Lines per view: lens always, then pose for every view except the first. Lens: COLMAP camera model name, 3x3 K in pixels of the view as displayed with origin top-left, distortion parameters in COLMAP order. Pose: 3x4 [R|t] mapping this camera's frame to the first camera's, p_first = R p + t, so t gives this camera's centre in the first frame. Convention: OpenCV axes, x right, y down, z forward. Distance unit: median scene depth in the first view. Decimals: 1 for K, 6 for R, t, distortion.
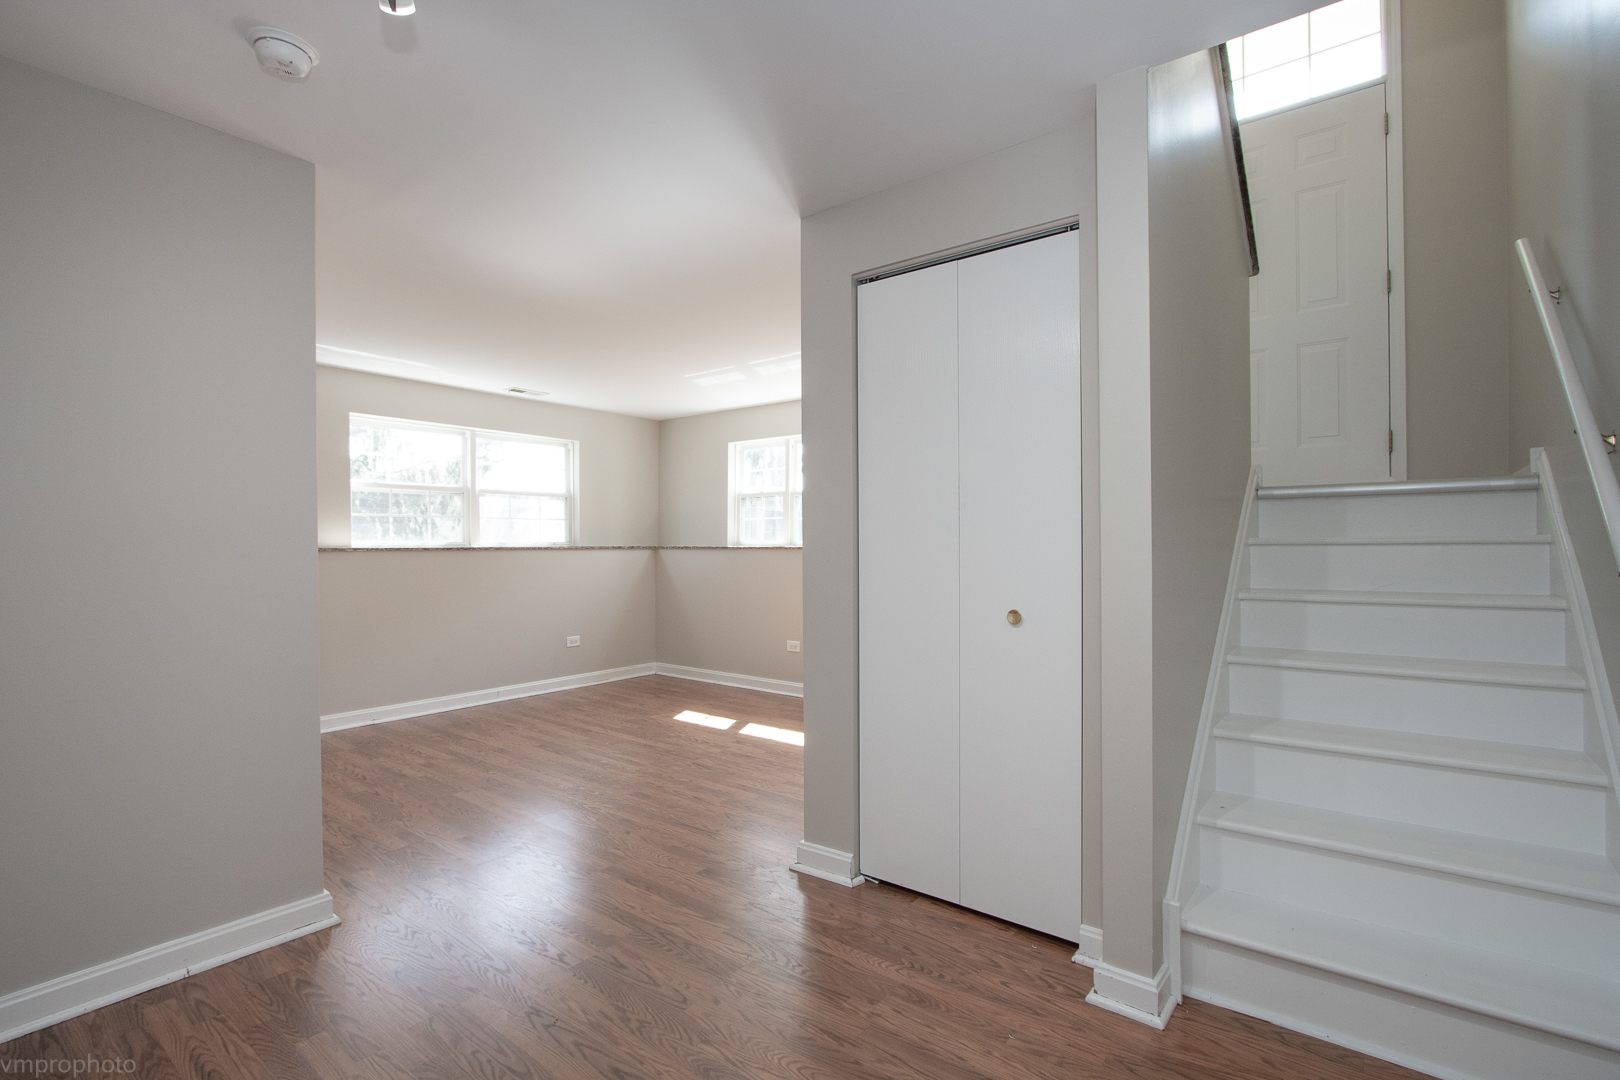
lens RADIAL K [[770.8, 0, 804.5], [0, 770.8, 552.0], [0, 0, 1]] dist [0.000334, 0.000087]
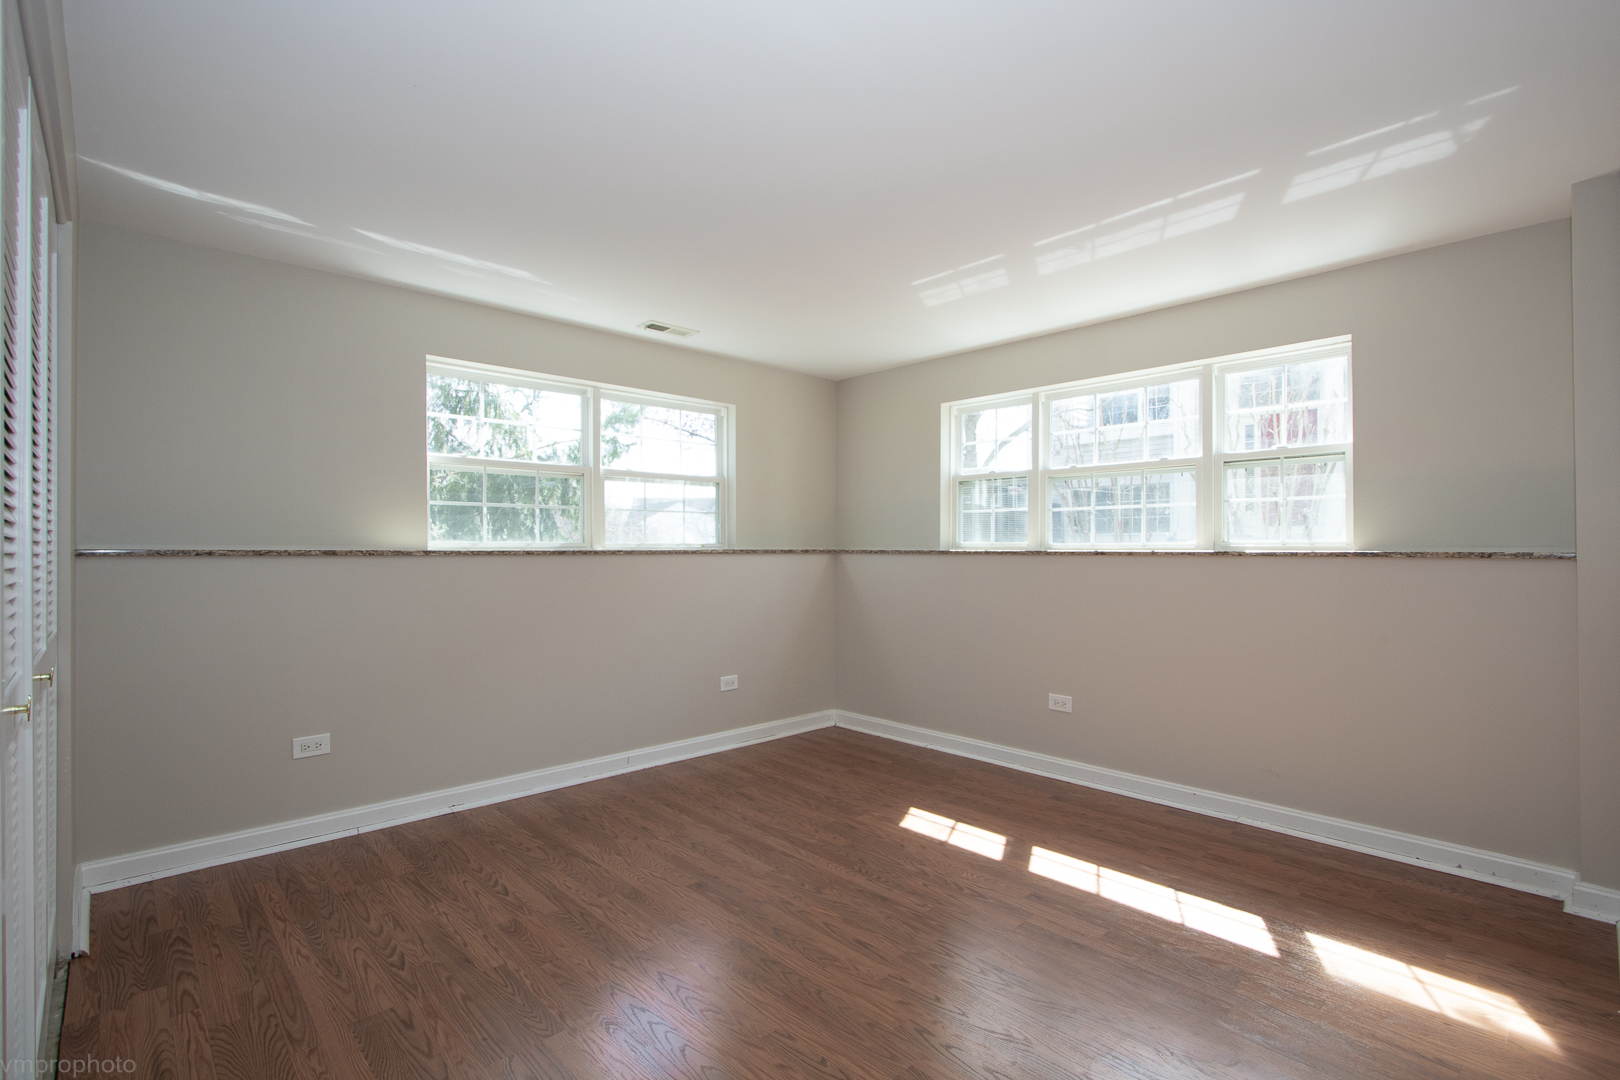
lens RADIAL K [[753.1, 0, 808.8], [0, 753.1, 547.1], [0, 0, 1]] dist [-0.001507, -0.000111]
pose [[0.990604, 0.003107, -0.136727, -0.138627], [-0.004549, 0.999937, -0.010239, -0.002642], [0.136687, 0.010765, 0.990556, 0.335816]]
